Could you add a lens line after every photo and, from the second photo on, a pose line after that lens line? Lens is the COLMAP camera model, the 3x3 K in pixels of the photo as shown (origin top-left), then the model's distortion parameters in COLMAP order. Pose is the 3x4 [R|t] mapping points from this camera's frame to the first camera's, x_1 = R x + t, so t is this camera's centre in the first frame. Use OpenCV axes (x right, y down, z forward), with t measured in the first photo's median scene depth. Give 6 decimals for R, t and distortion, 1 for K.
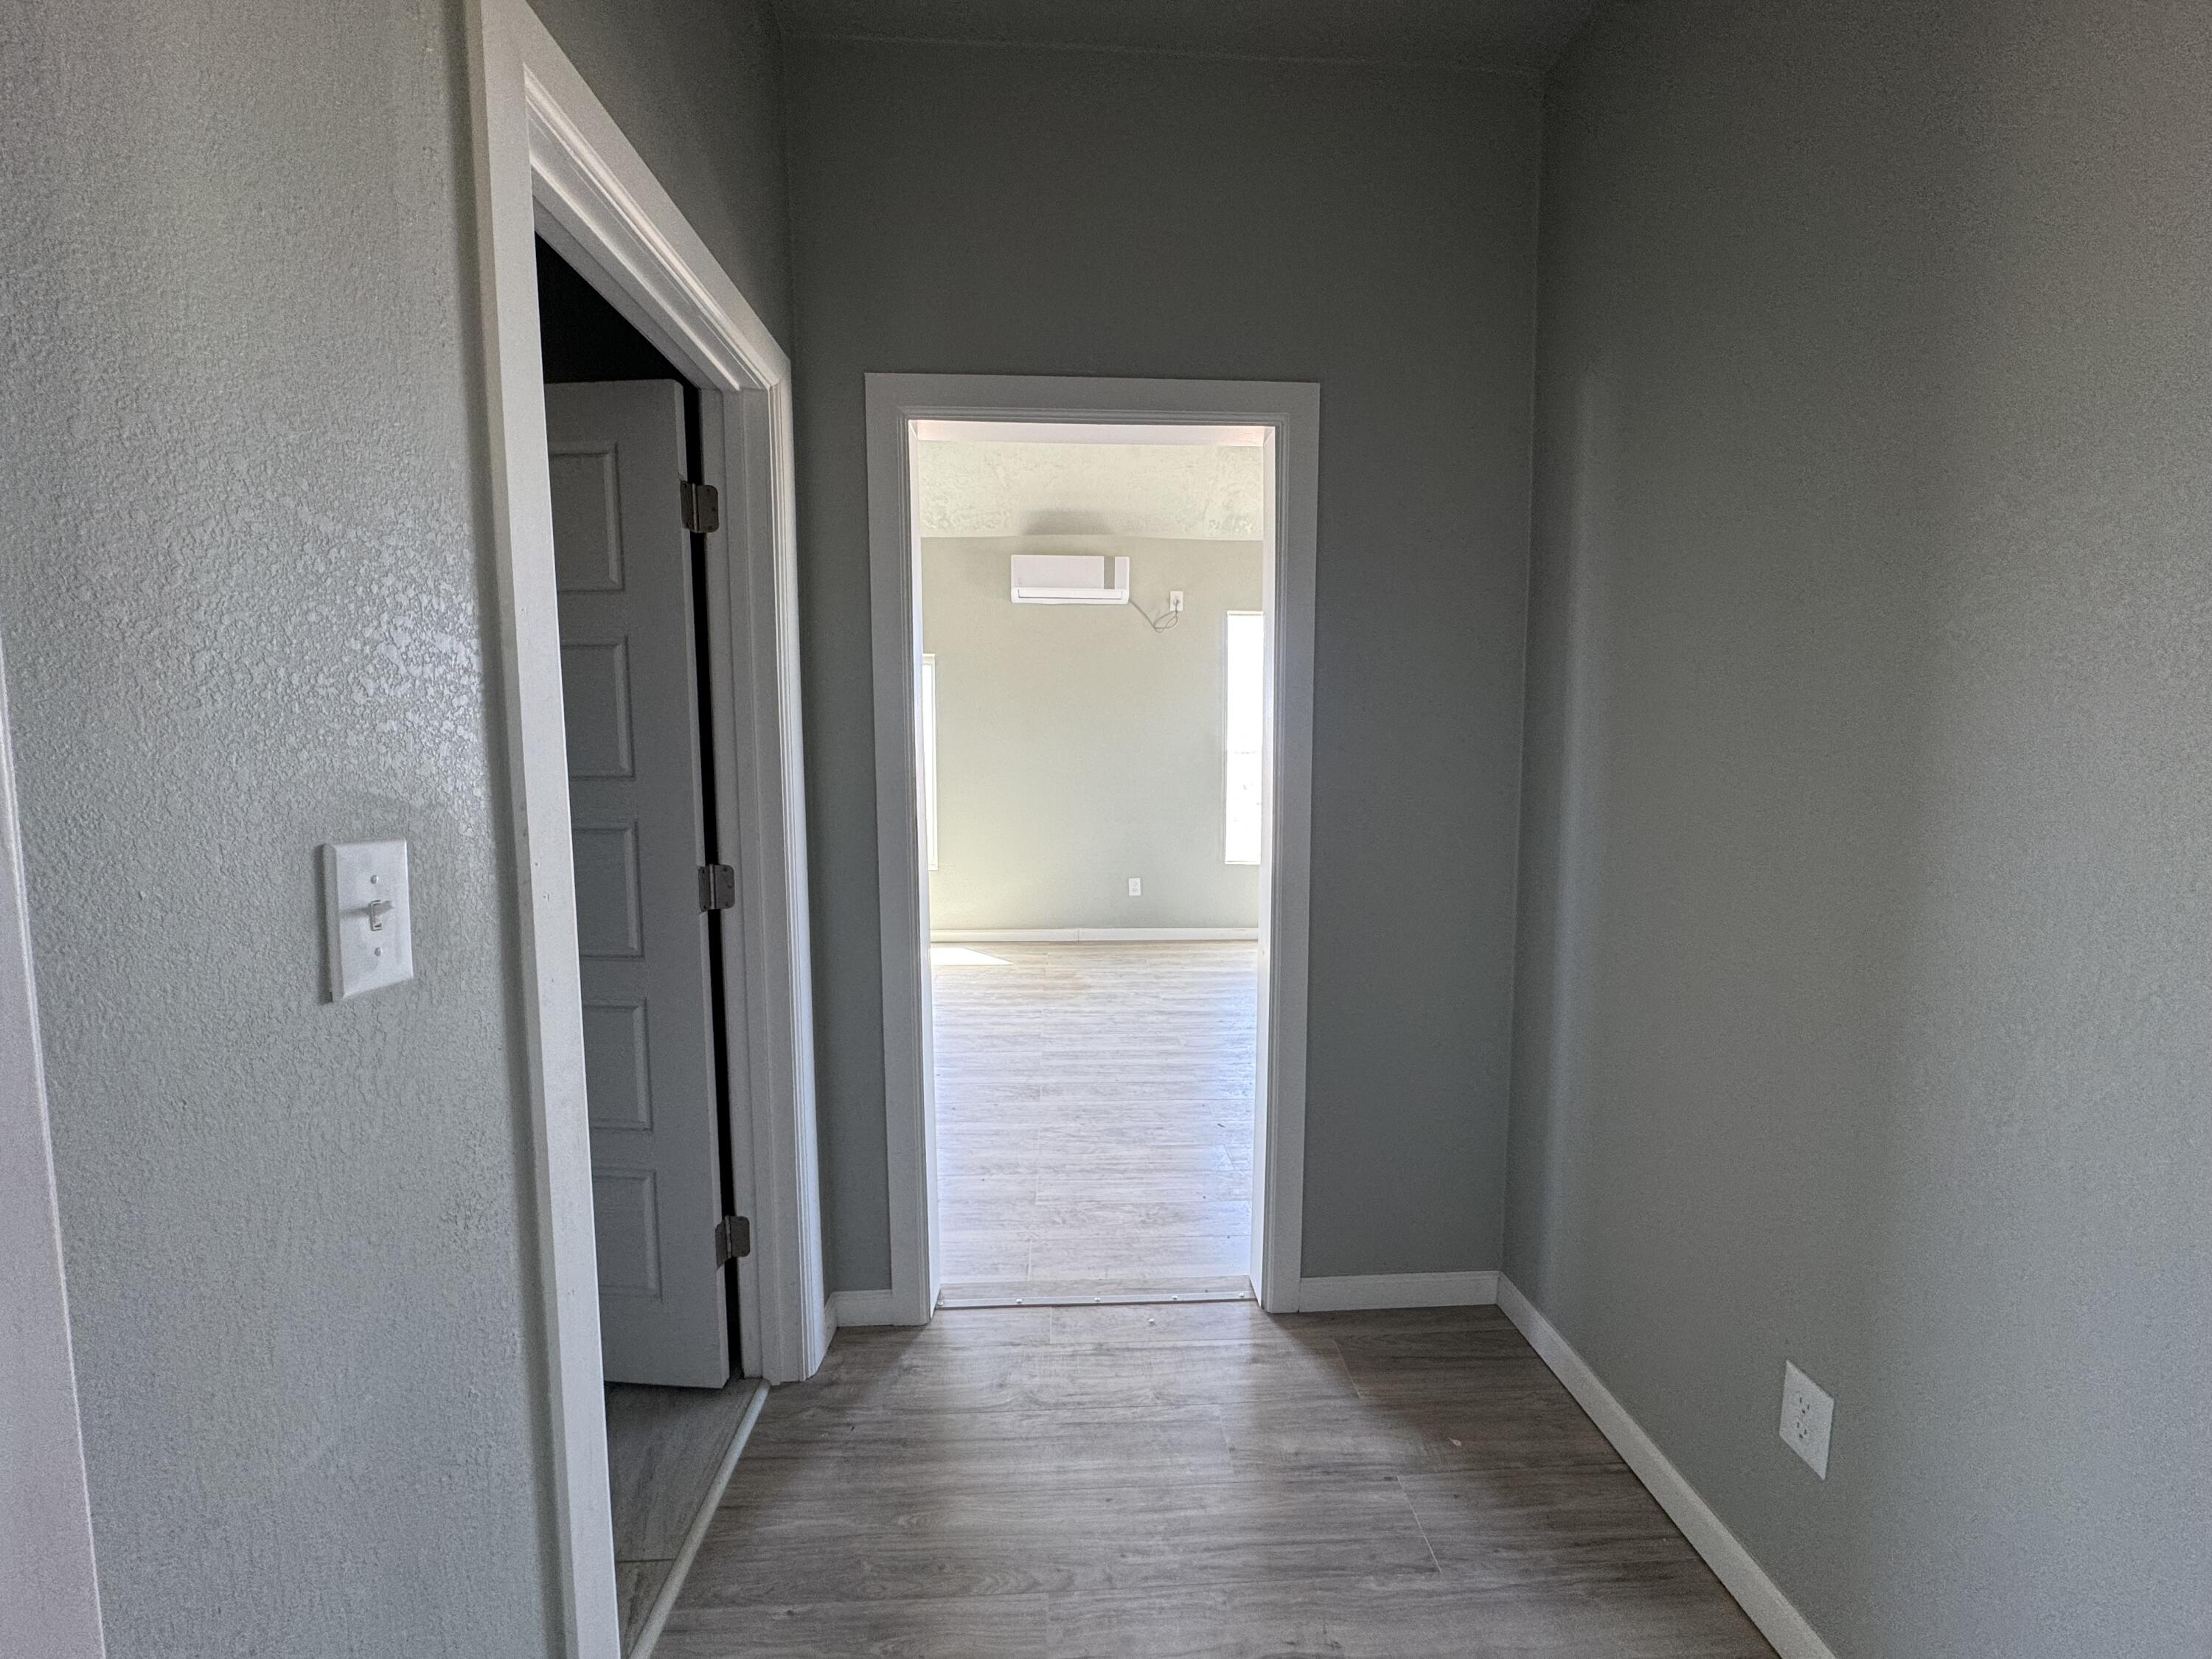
lens RADIAL K [[872.1, 0, 1100.2], [0, 872.1, 823.2], [0, 0, 1]] dist [-0.000941, 0.000615]
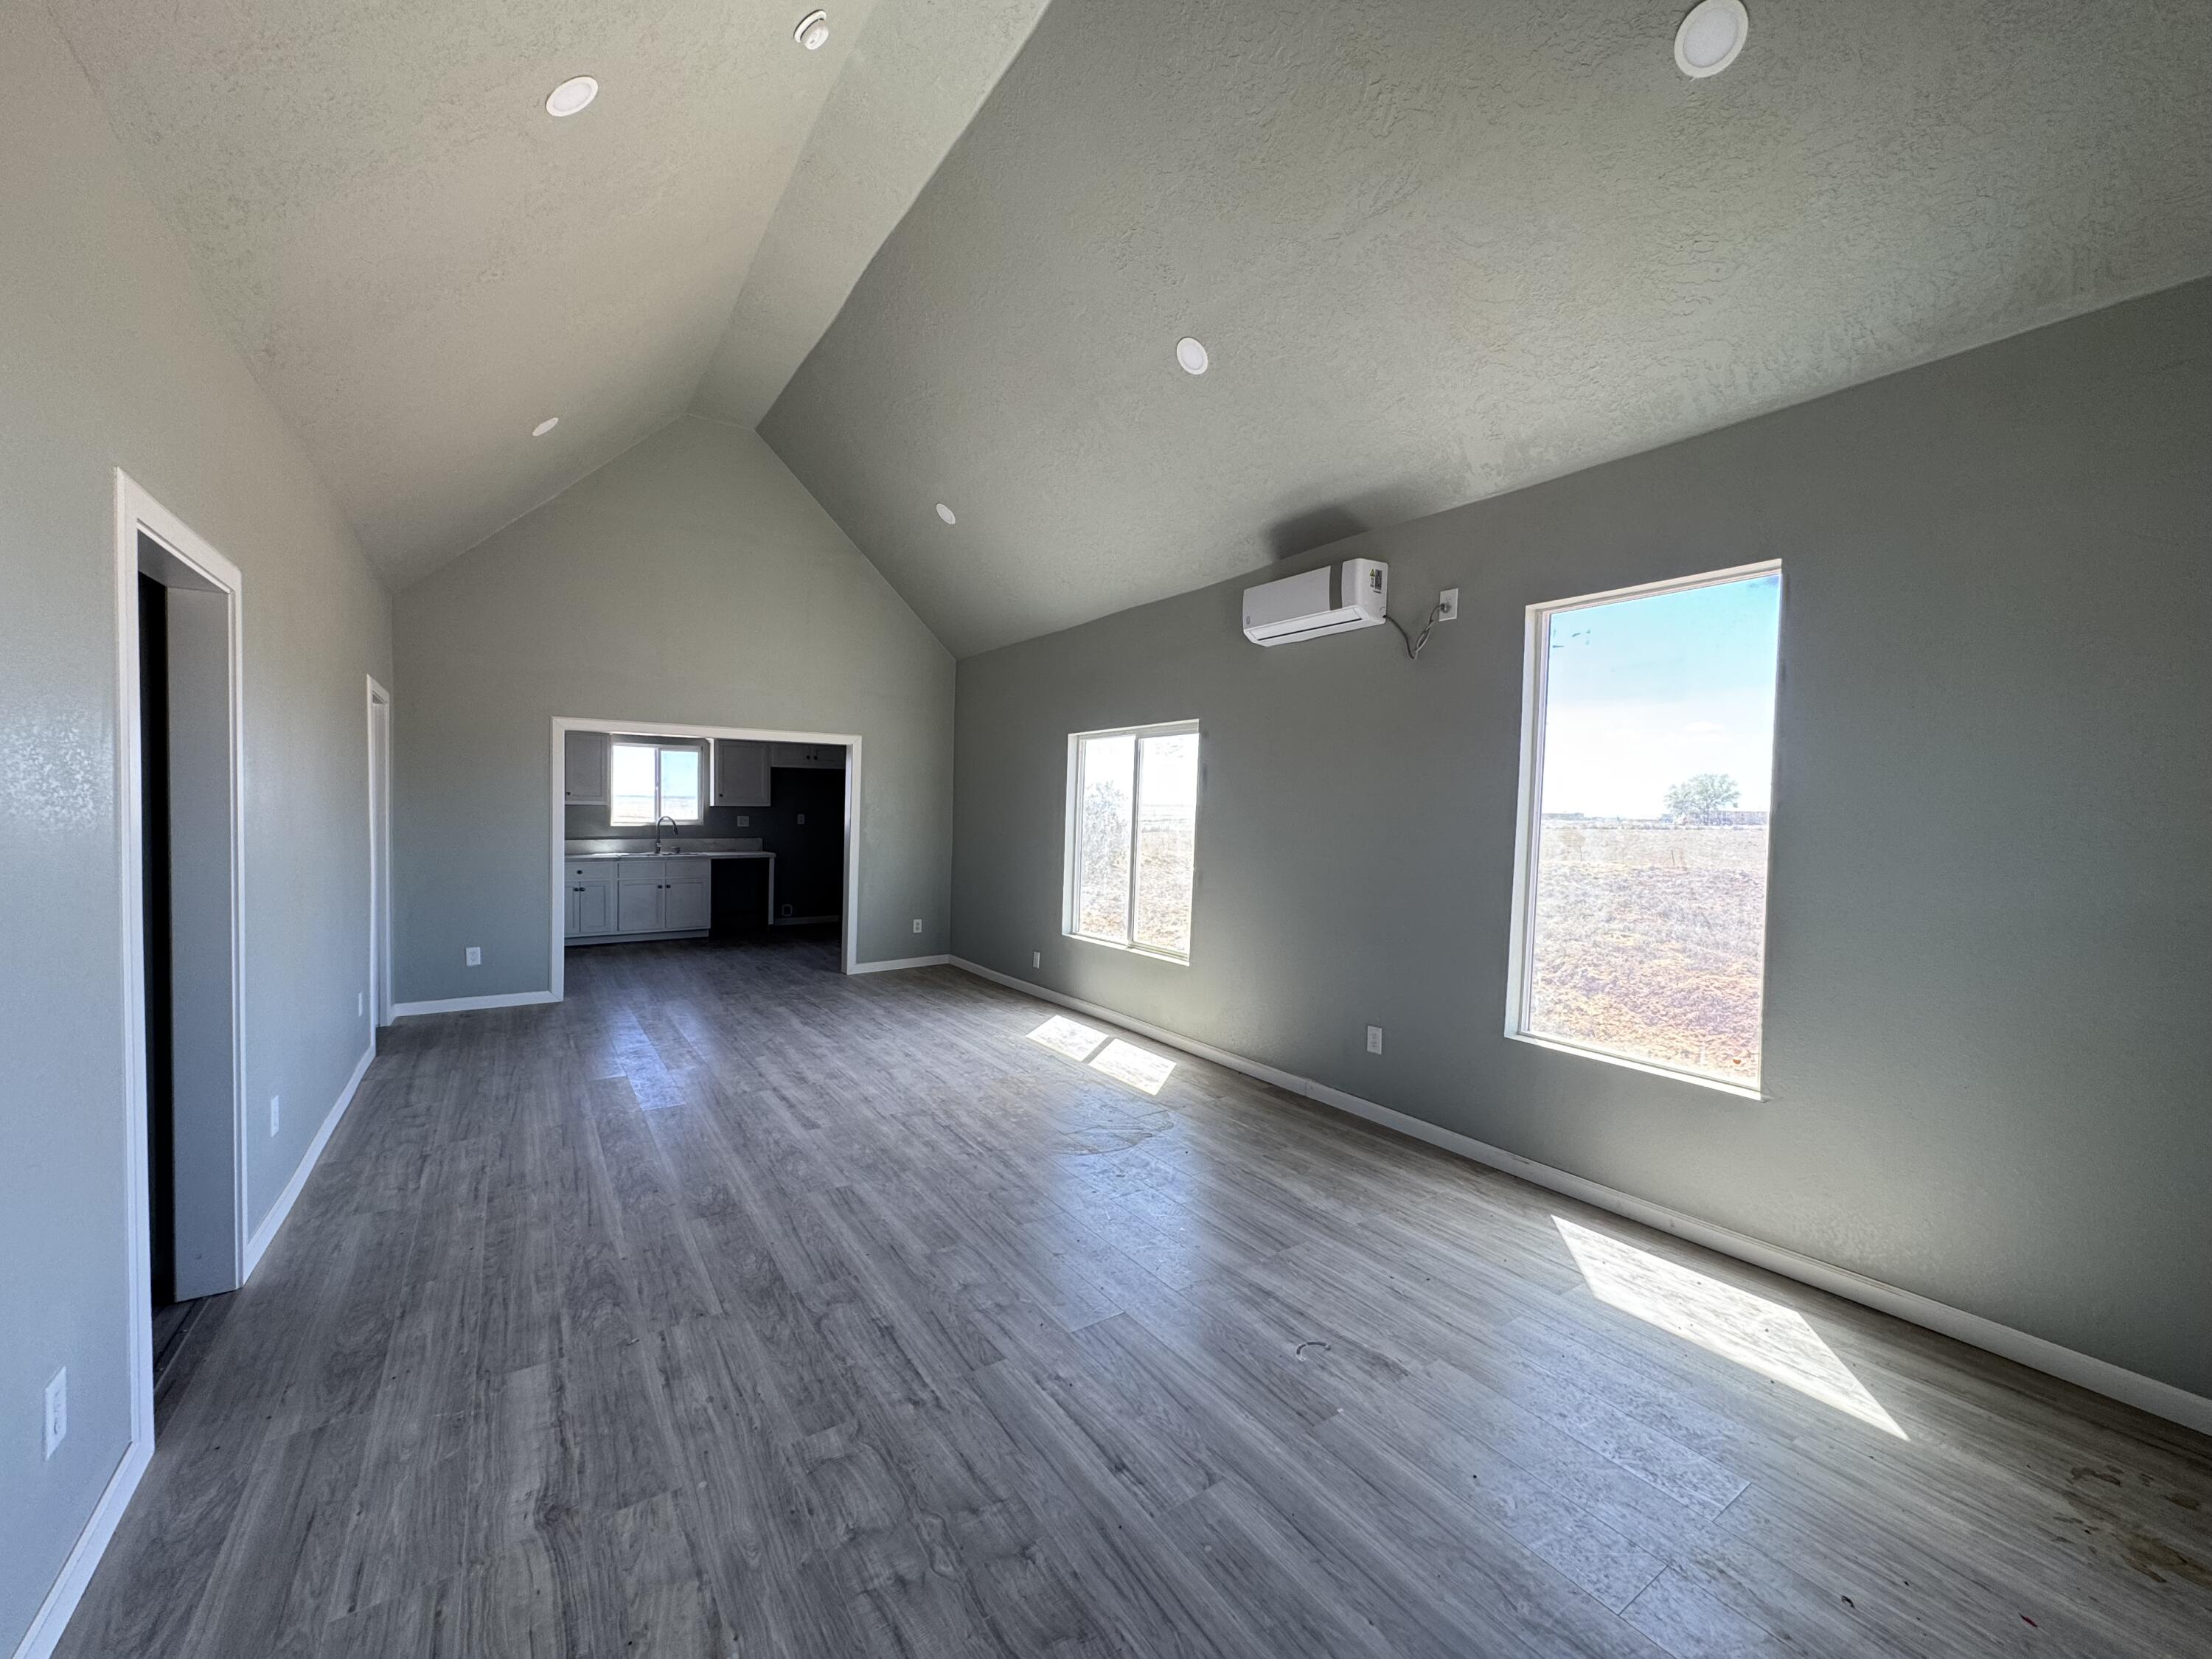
lens RADIAL K [[872.1, 0, 1097.2], [0, 872.1, 824.3], [0, 0, 1]] dist [-0.000941, 0.000615]
pose [[0.523033, 0.025258, -0.851938, 0.702128], [-0.083263, 0.996294, -0.021580, -0.084798], [0.848236, 0.082222, 0.523197, 0.649337]]
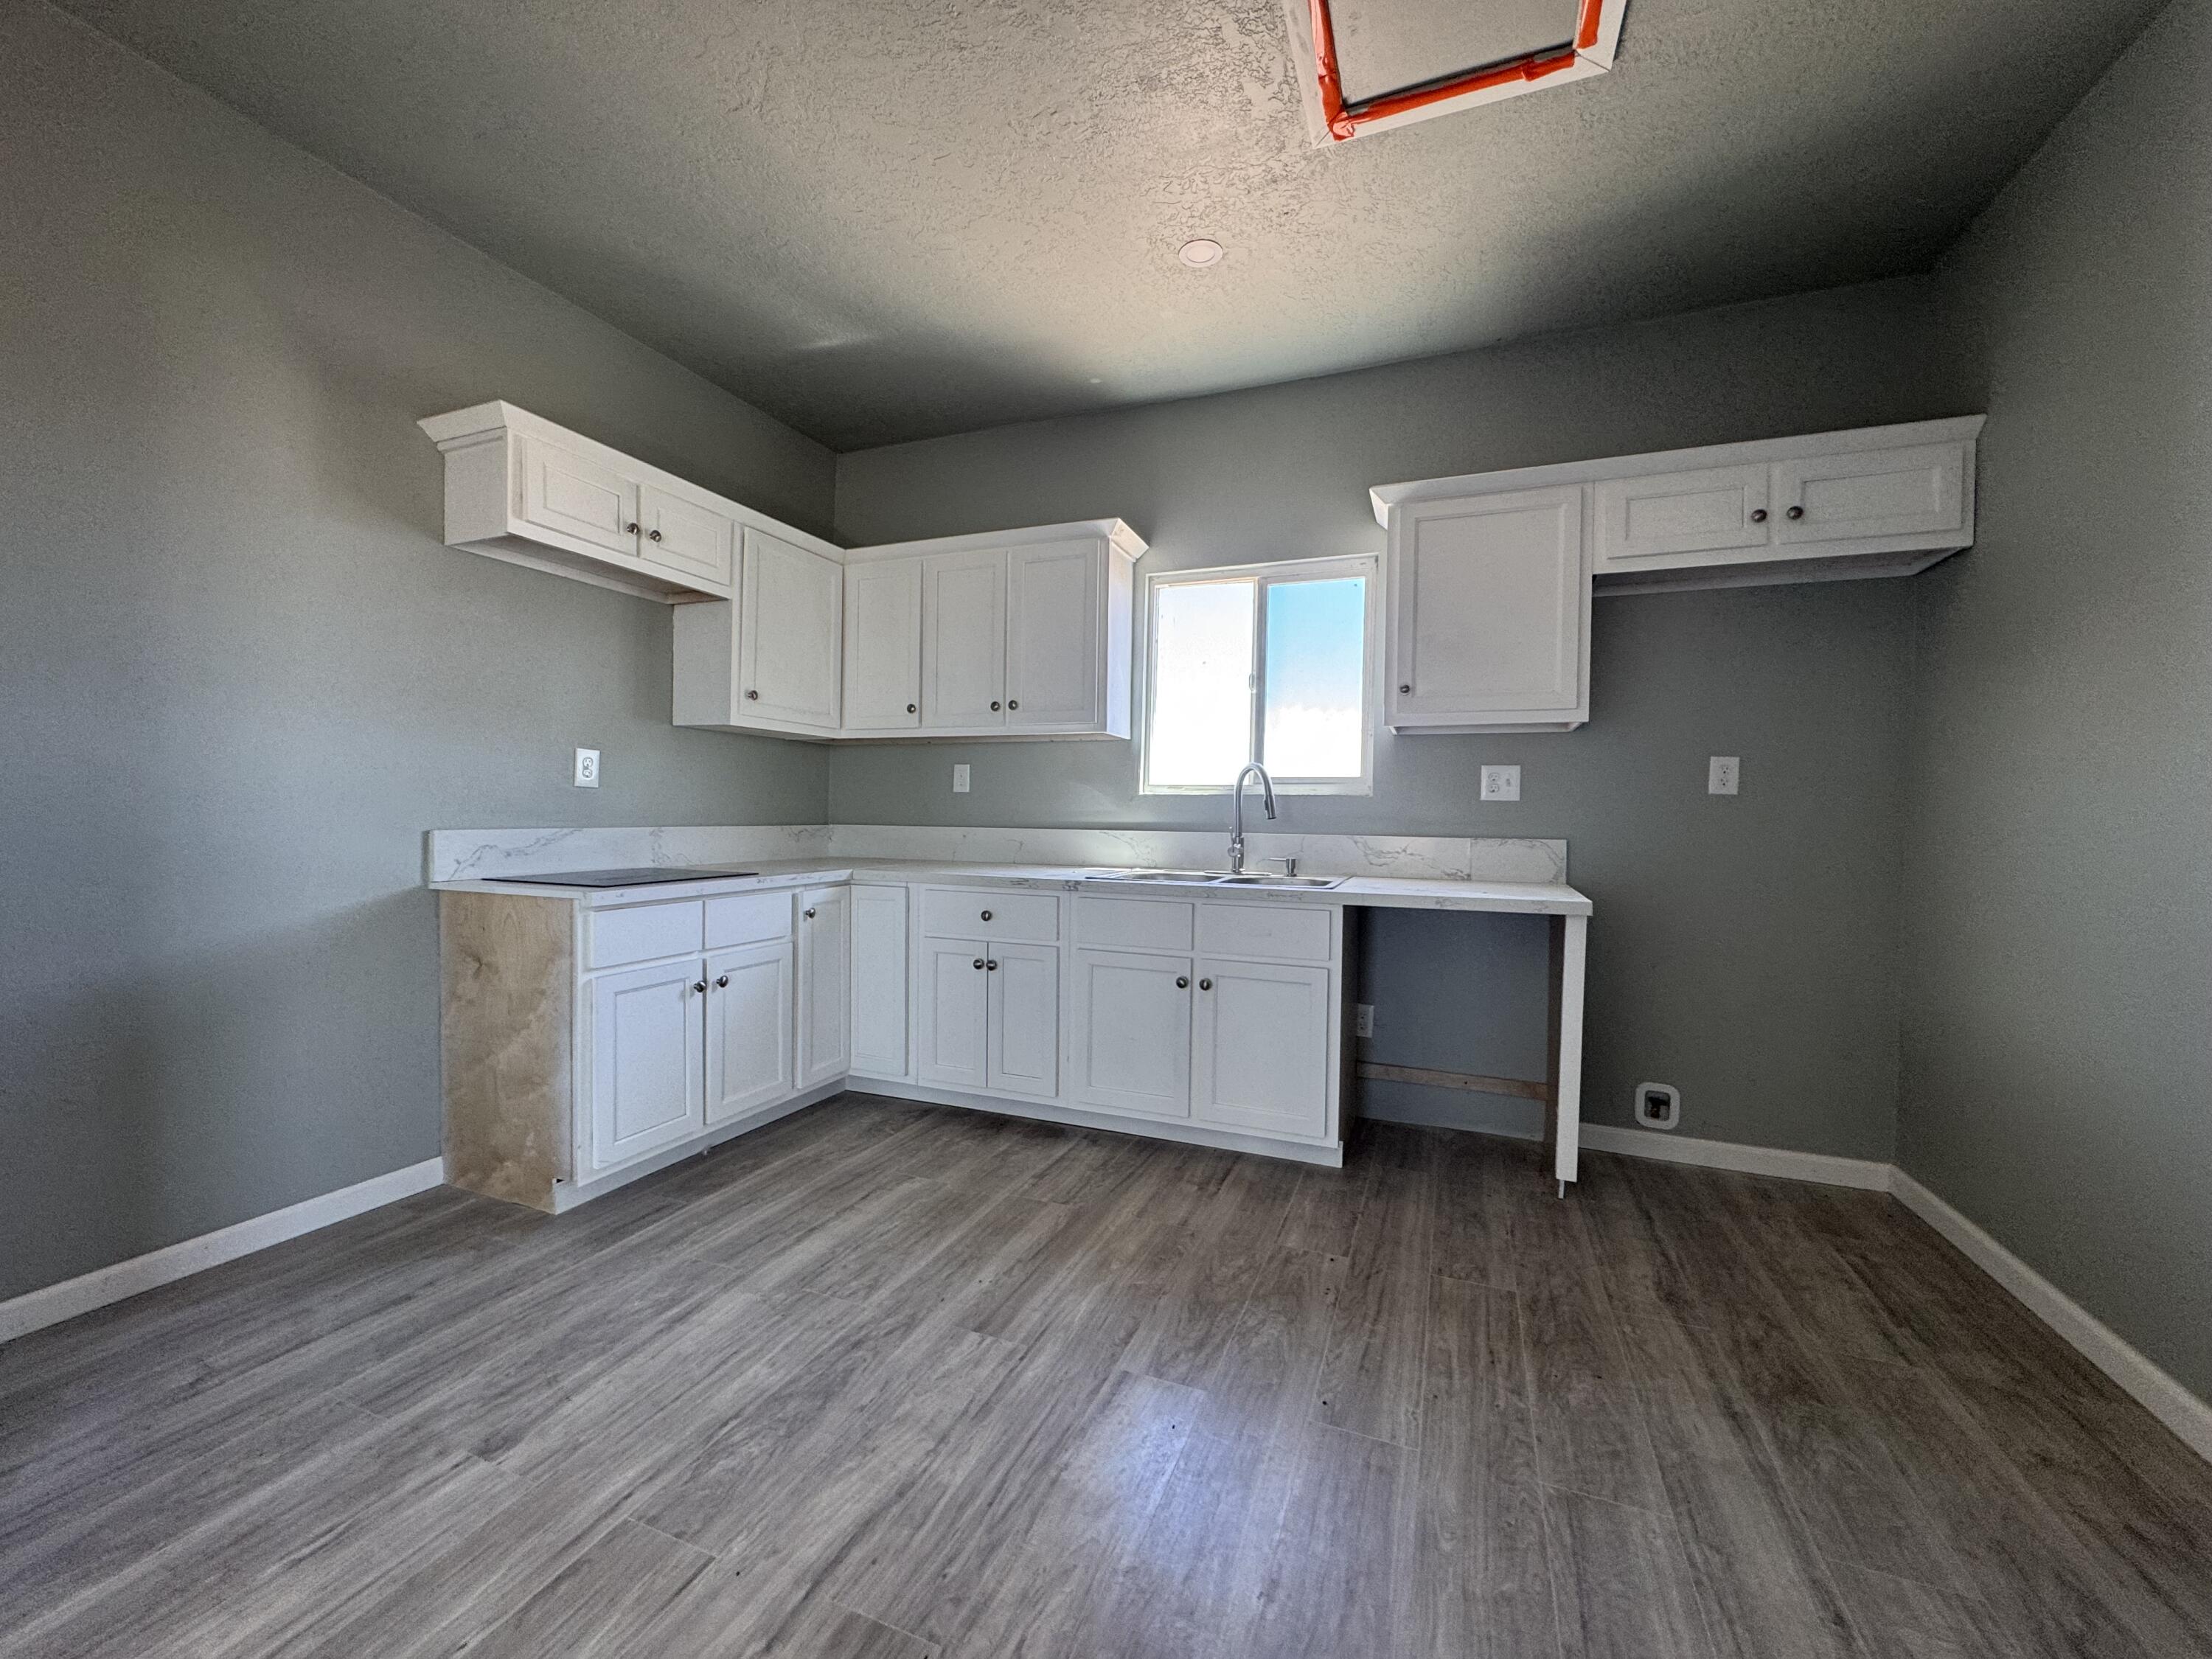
lens RADIAL K [[872.1, 0, 1094.3], [0, 872.1, 817.7], [0, 0, 1]] dist [-0.000941, 0.000615]
pose [[-0.405728, 0.008747, -0.913952, -1.112833], [-0.085855, 0.995168, 0.047638, -0.038603], [0.909953, 0.097795, -0.403017, 1.082982]]
